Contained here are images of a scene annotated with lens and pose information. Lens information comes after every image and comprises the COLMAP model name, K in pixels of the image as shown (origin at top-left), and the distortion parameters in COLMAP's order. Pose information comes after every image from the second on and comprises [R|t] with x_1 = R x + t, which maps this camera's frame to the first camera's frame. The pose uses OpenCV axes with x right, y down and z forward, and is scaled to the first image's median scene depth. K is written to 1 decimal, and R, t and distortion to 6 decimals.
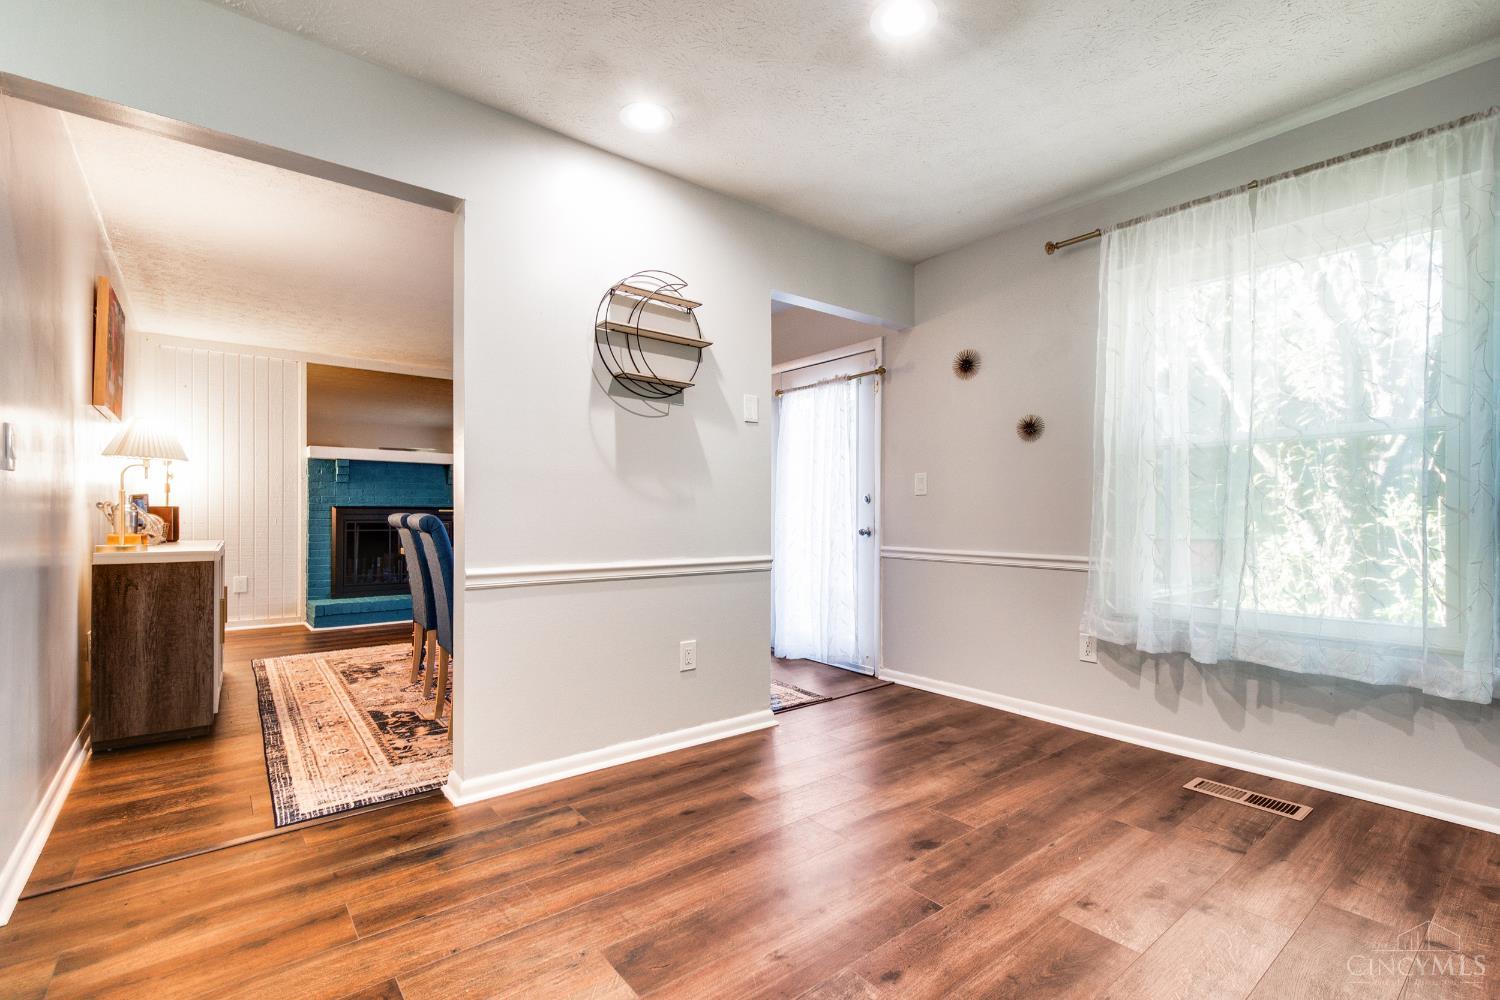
lens RADIAL K [[674.1, 0, 749.1], [0, 674.1, 516.4], [0, 0, 1]] dist [0.021826, -0.009232]
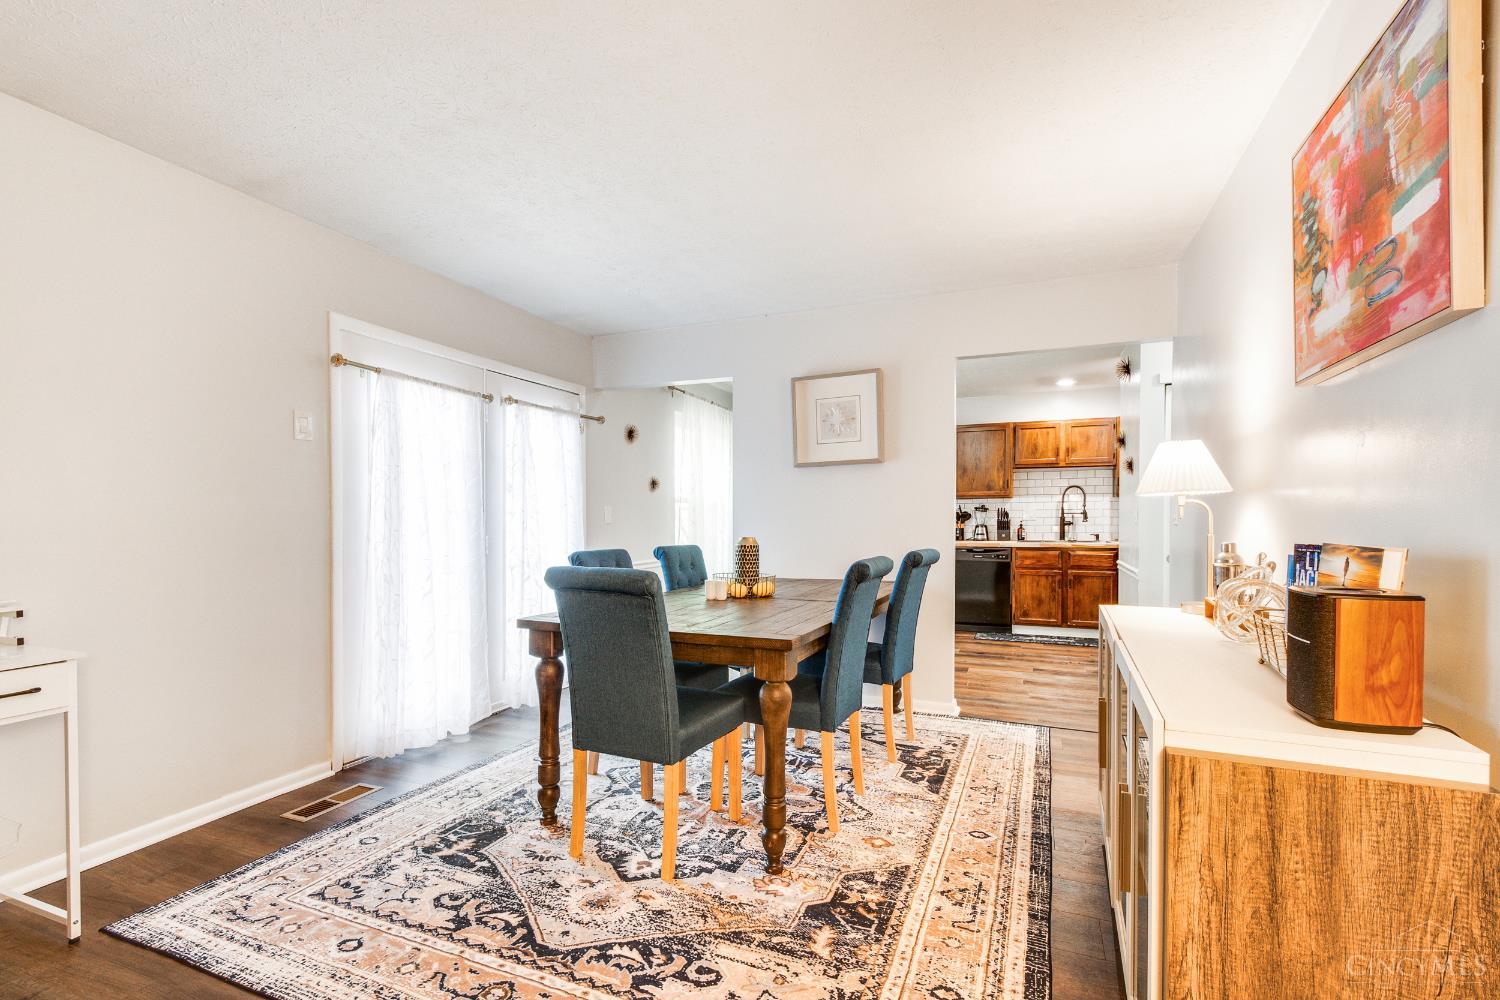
lens RADIAL K [[674.2, 0, 758.8], [0, 674.2, 531.2], [0, 0, 1]] dist [0.027990, -0.008742]
pose [[-0.493496, -0.021243, 0.869489, -1.449120], [0.002372, 0.999665, 0.025769, -0.067939], [-0.869745, 0.014780, -0.493281, 1.981494]]
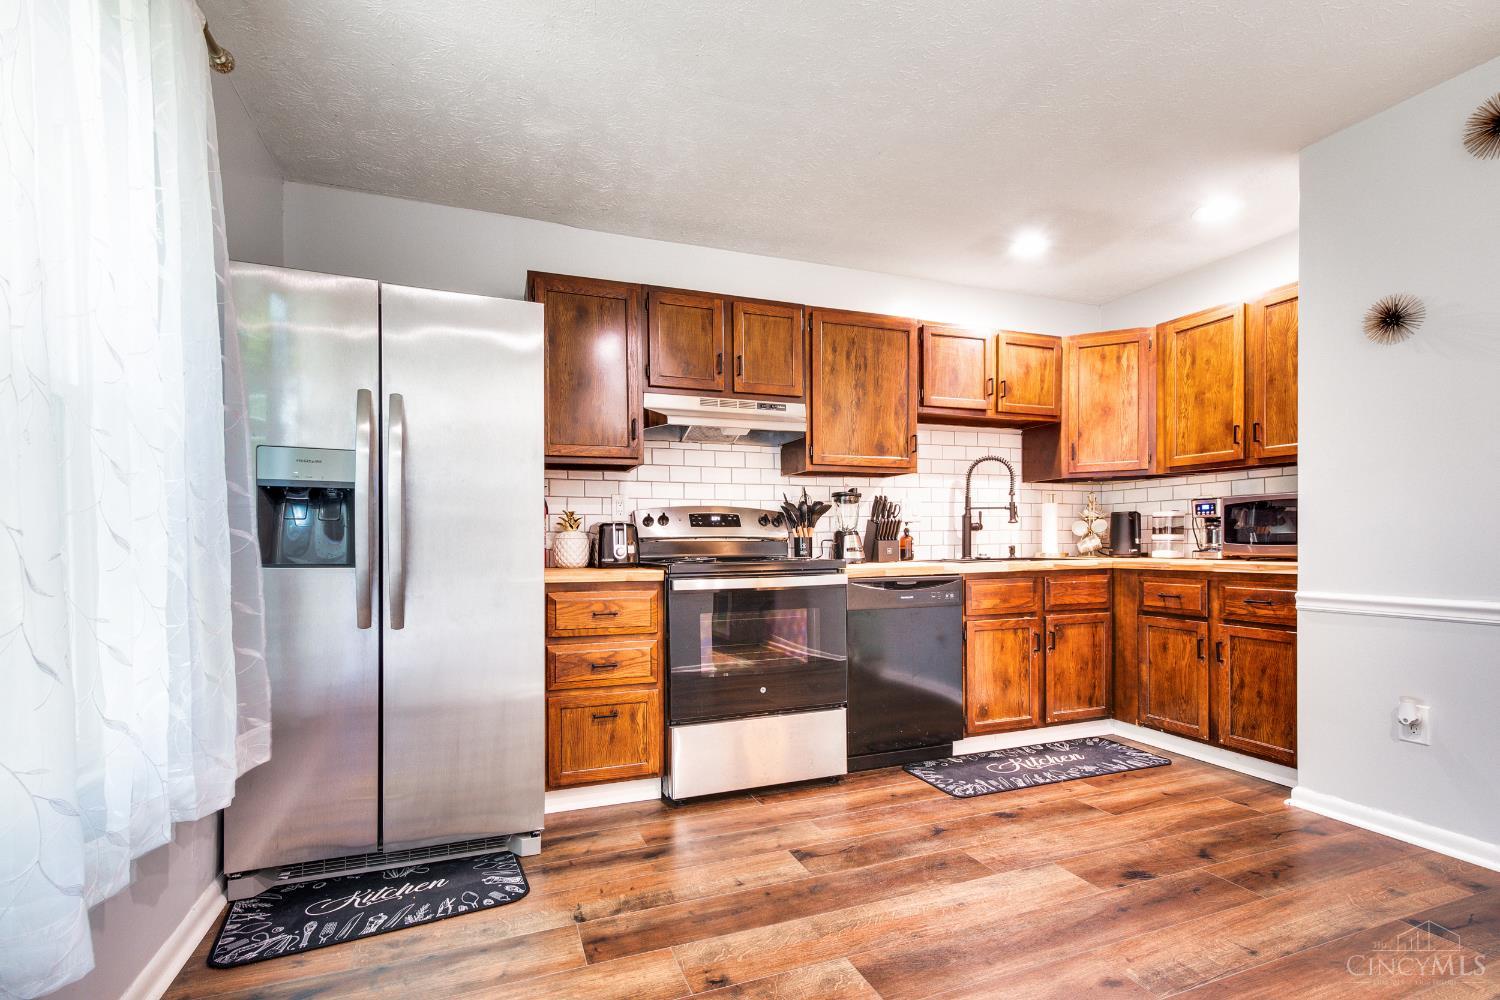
lens RADIAL K [[686.9, 0, 745.3], [0, 686.9, 553.0], [0, 0, 1]] dist [0.022897, -0.009344]
pose [[-0.954013, 0.001755, 0.299761, 0.233849], [0.007542, 0.999807, 0.018148, -0.004399], [-0.299671, 0.019574, -0.953842, 1.194557]]
